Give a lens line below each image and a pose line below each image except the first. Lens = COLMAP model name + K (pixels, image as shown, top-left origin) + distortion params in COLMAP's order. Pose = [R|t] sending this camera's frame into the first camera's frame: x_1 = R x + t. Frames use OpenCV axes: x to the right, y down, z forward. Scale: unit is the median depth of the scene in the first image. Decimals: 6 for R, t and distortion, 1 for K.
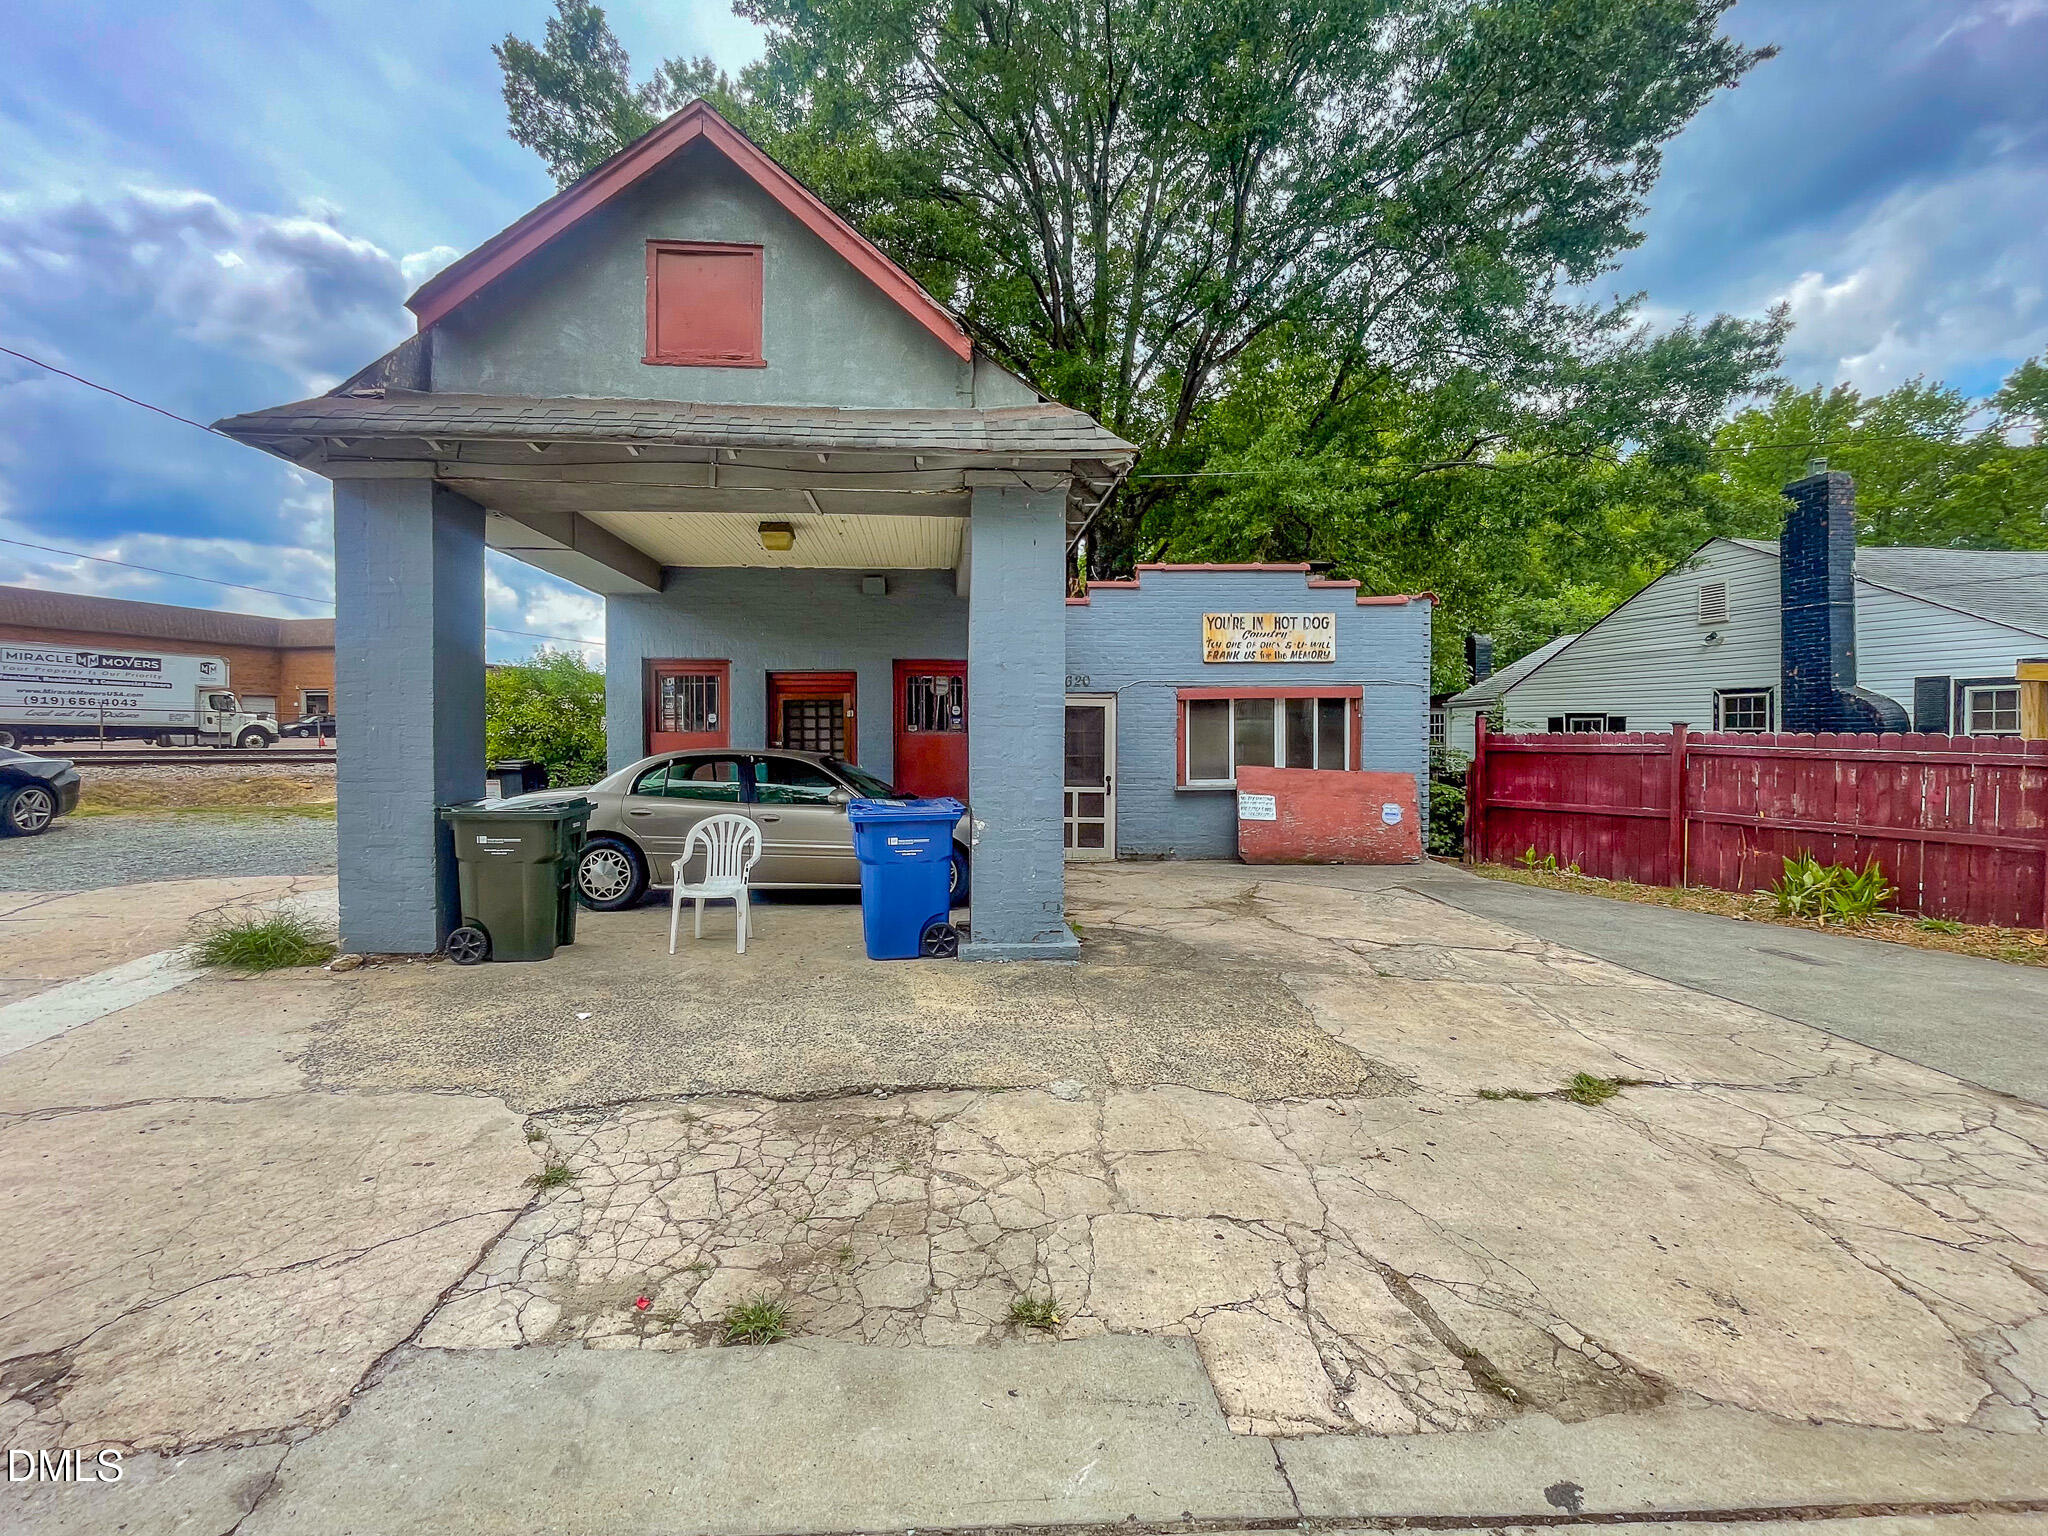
lens RADIAL K [[823.0, 0, 1024.0], [0, 823.0, 768.0], [0, 0, 1]] dist [-0.001701, -0.000180]
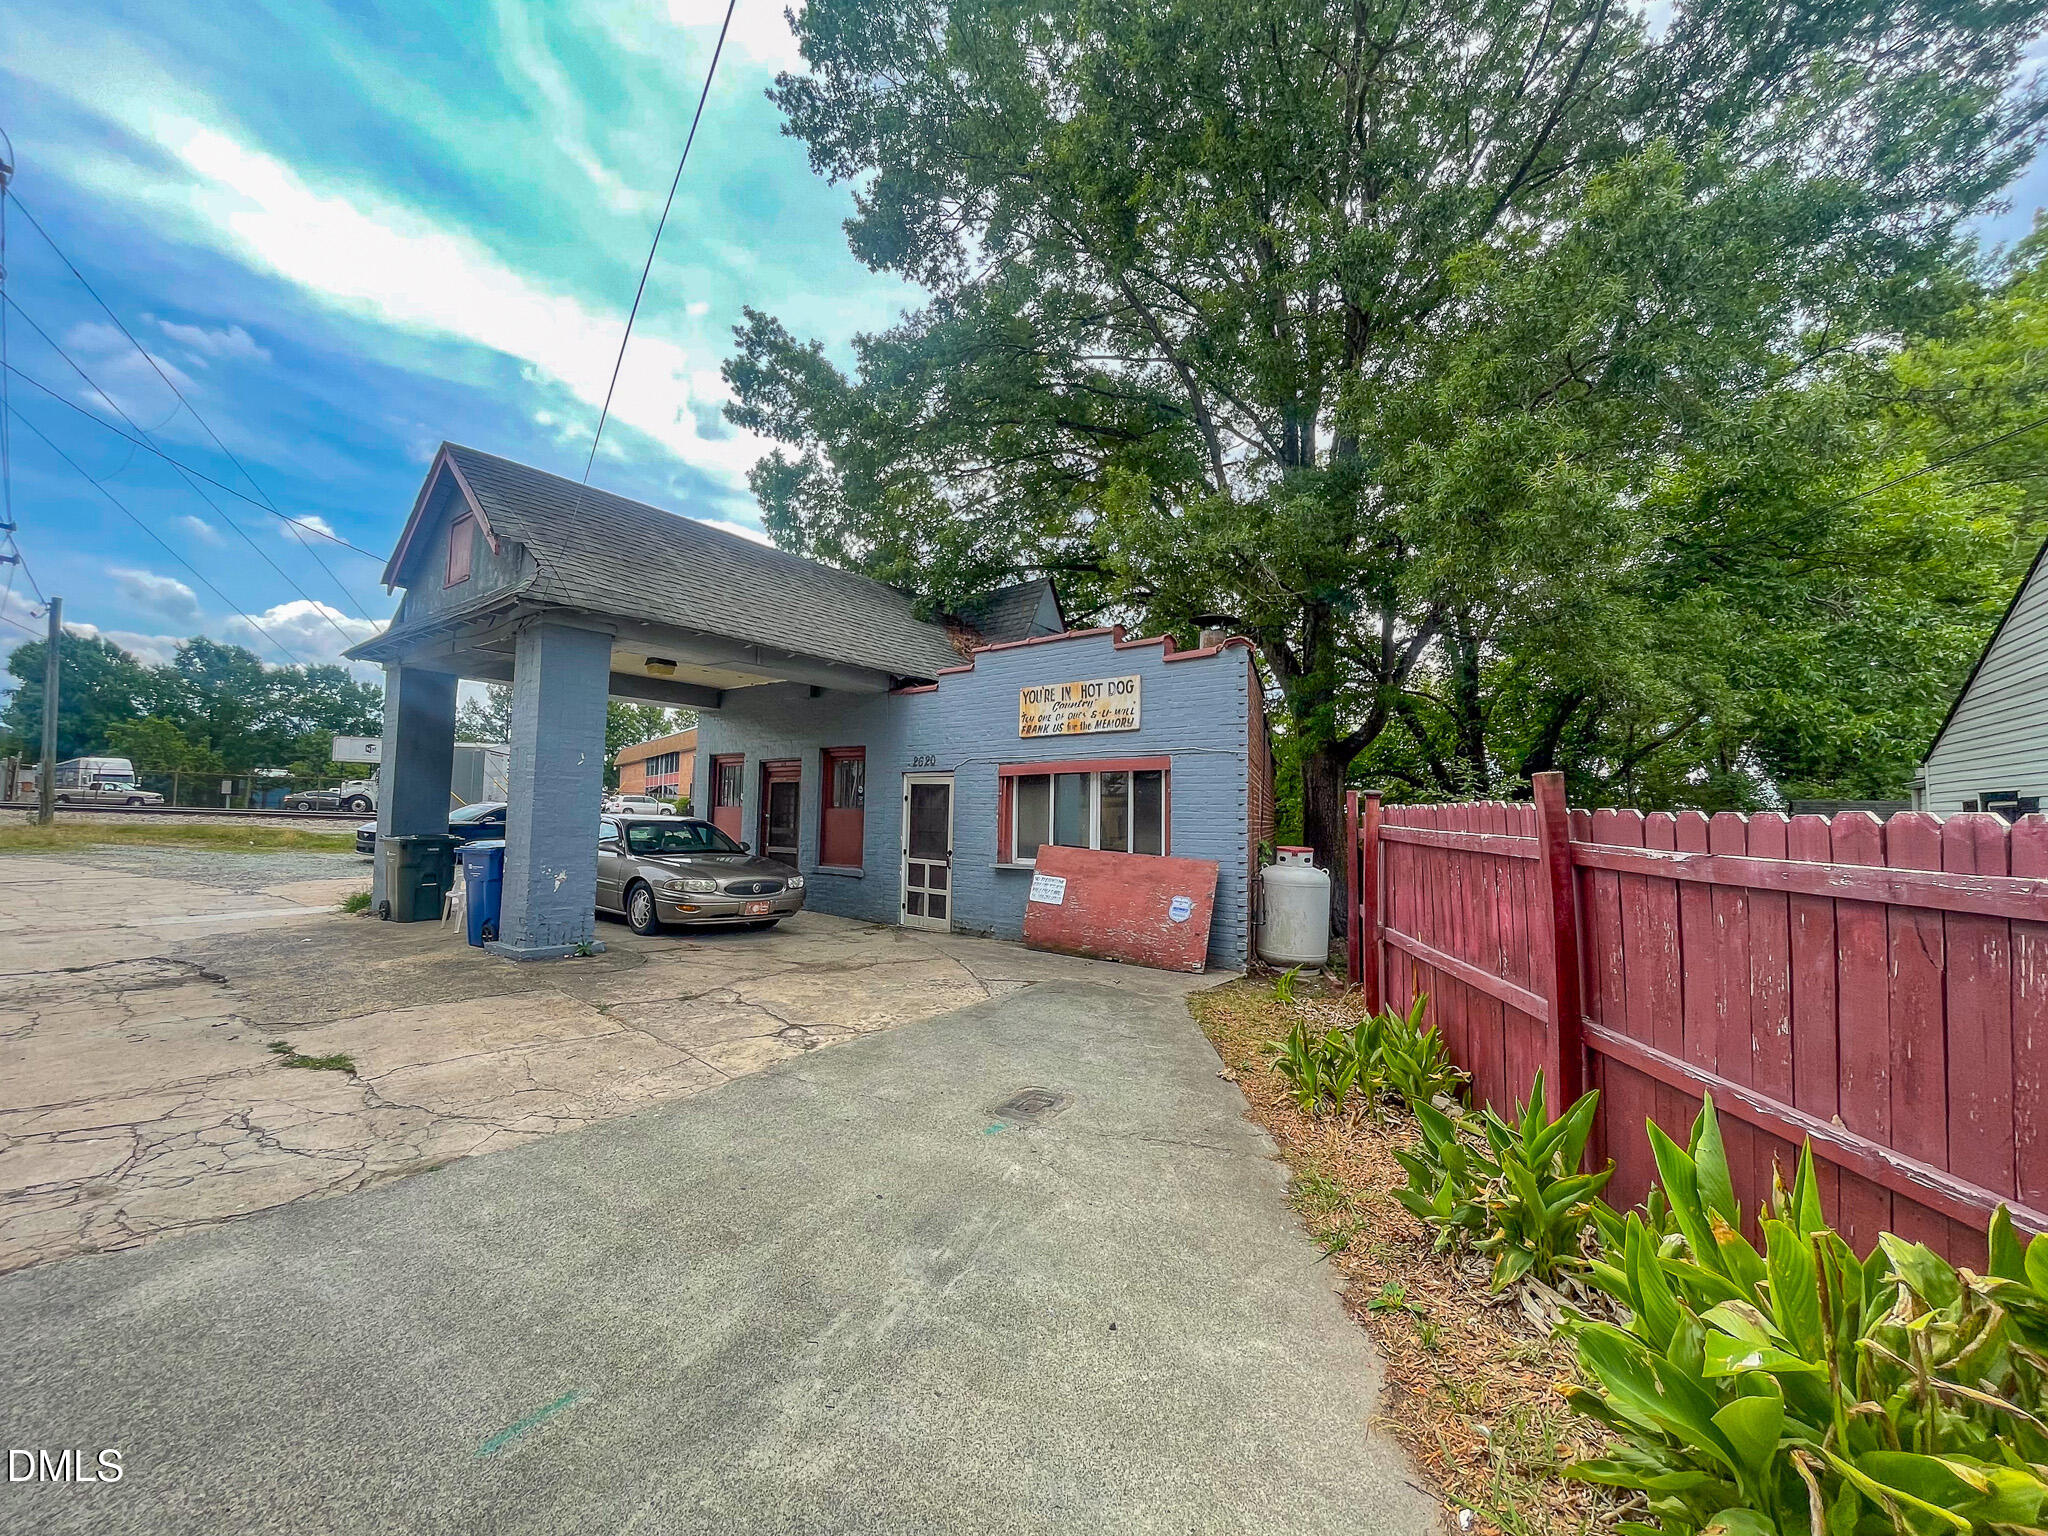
lens RADIAL K [[829.2, 0, 1021.3], [0, 829.2, 770.9], [0, 0, 1]] dist [-0.002513, -0.000151]
pose [[0.759325, -0.024596, -0.650246, 0.859627], [-0.050719, 0.994008, -0.096826, 0.006998], [0.648732, 0.106503, 0.753528, 0.257344]]
